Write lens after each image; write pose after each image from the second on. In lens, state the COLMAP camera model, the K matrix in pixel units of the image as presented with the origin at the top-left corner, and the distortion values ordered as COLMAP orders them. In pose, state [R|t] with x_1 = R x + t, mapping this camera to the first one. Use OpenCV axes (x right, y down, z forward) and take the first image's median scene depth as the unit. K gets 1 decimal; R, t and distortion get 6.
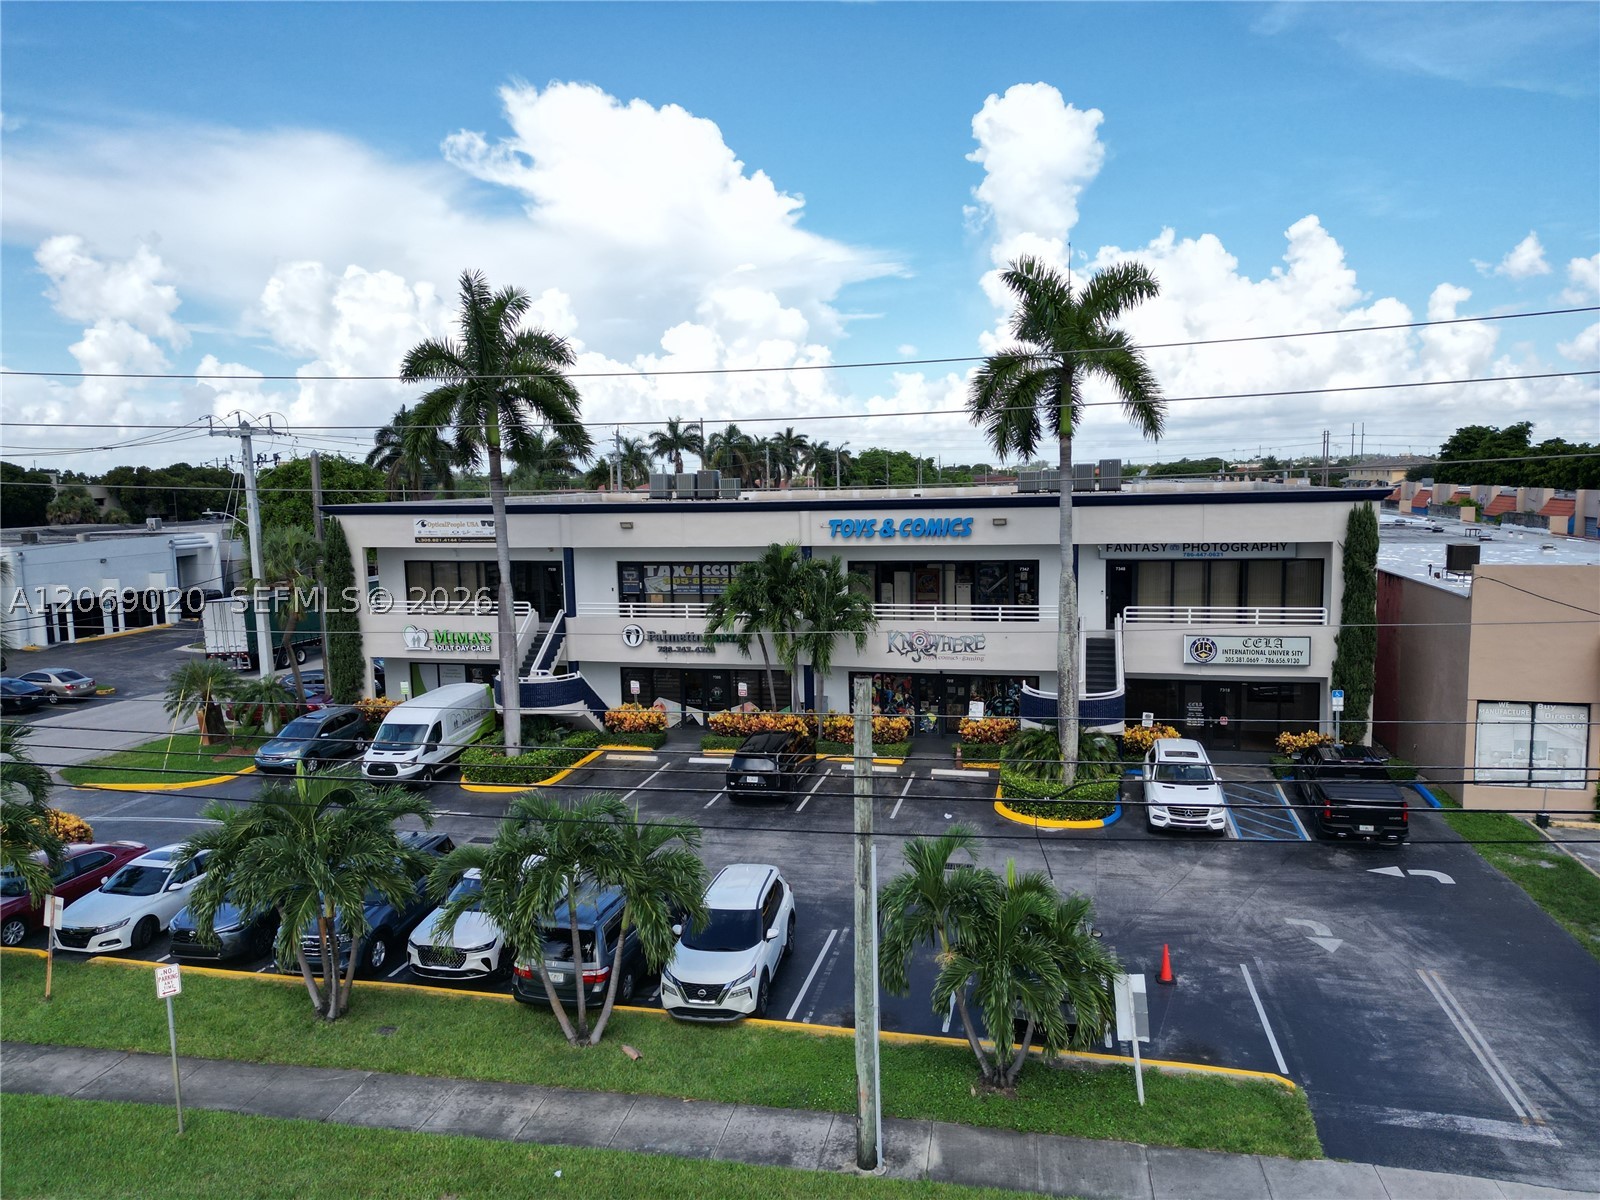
lens RADIAL K [[1120.4, 0, 792.4], [0, 1120.4, 597.6], [0, 0, 1]] dist [0.035762, -0.014164]
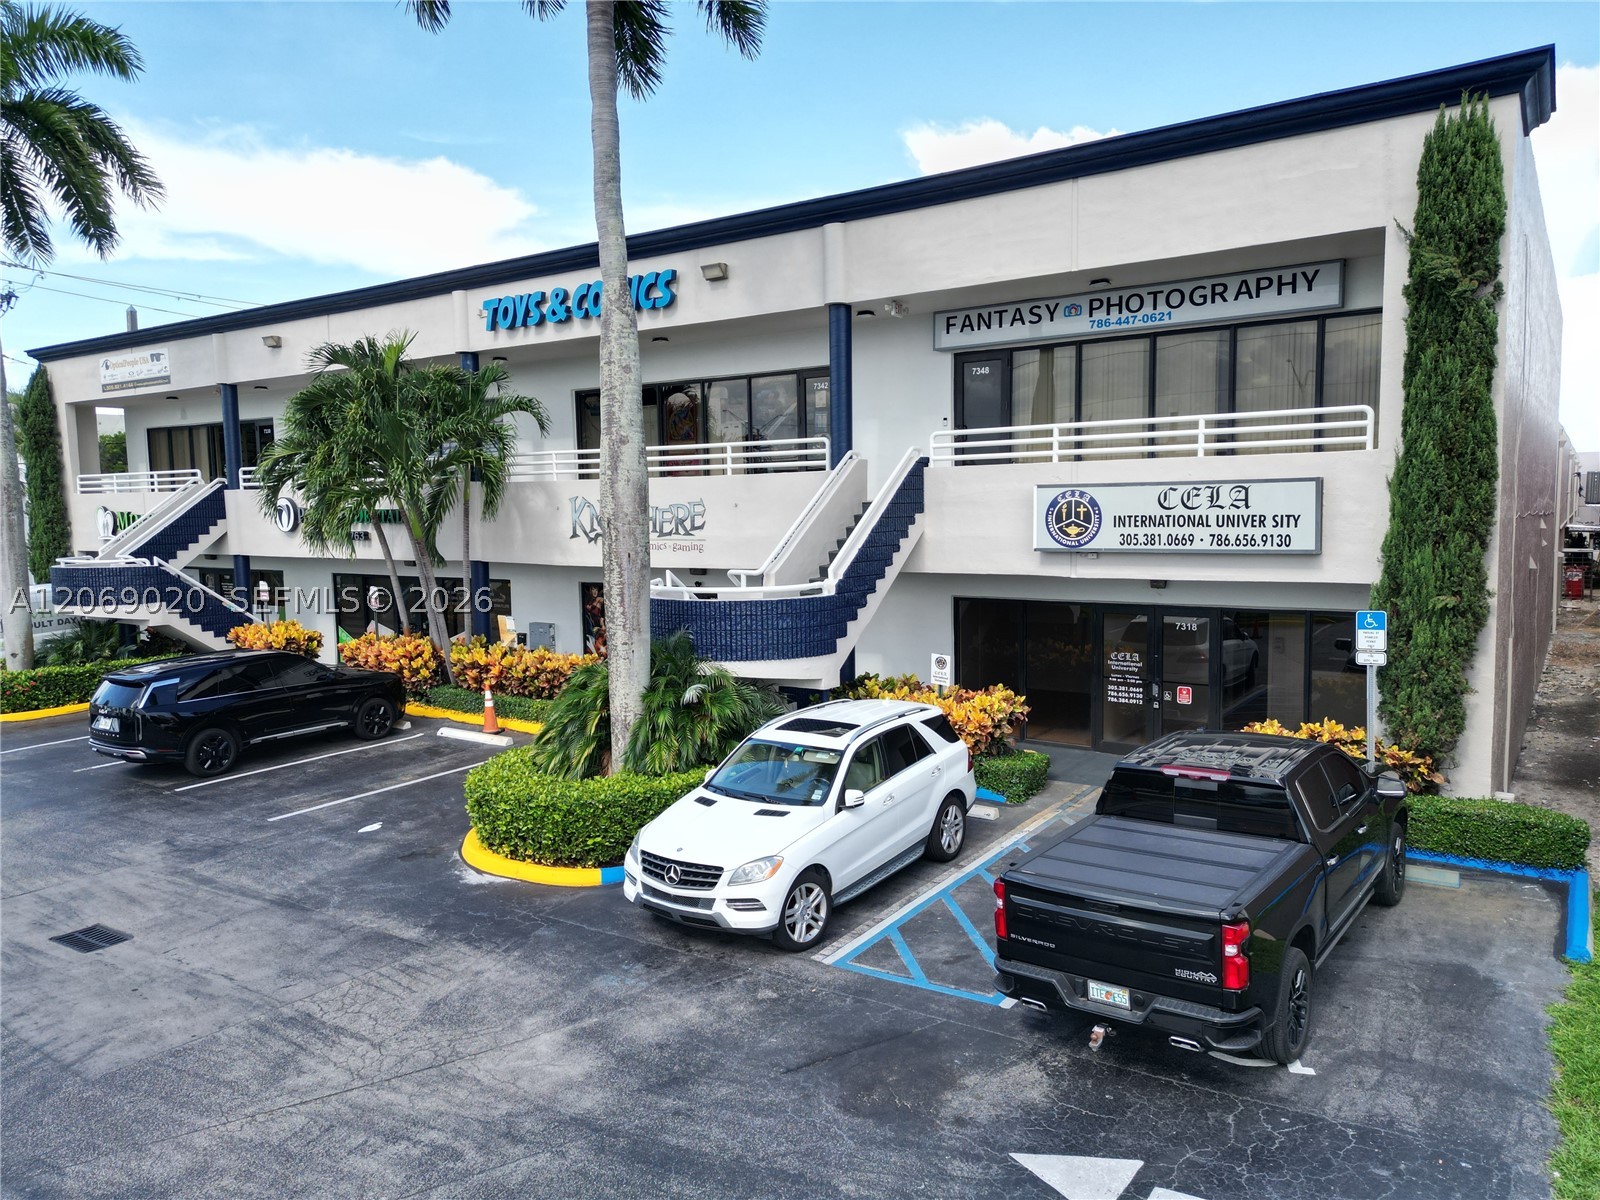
lens RADIAL K [[1120.4, 0, 812.2], [0, 1120.4, 600.4], [0, 0, 1]] dist [0.035762, -0.014164]
pose [[0.937125, 0.038138, -0.346903, 0.426860], [-0.045440, 0.998883, -0.012937, 0.089478], [0.346022, 0.027887, 0.937812, 0.564781]]
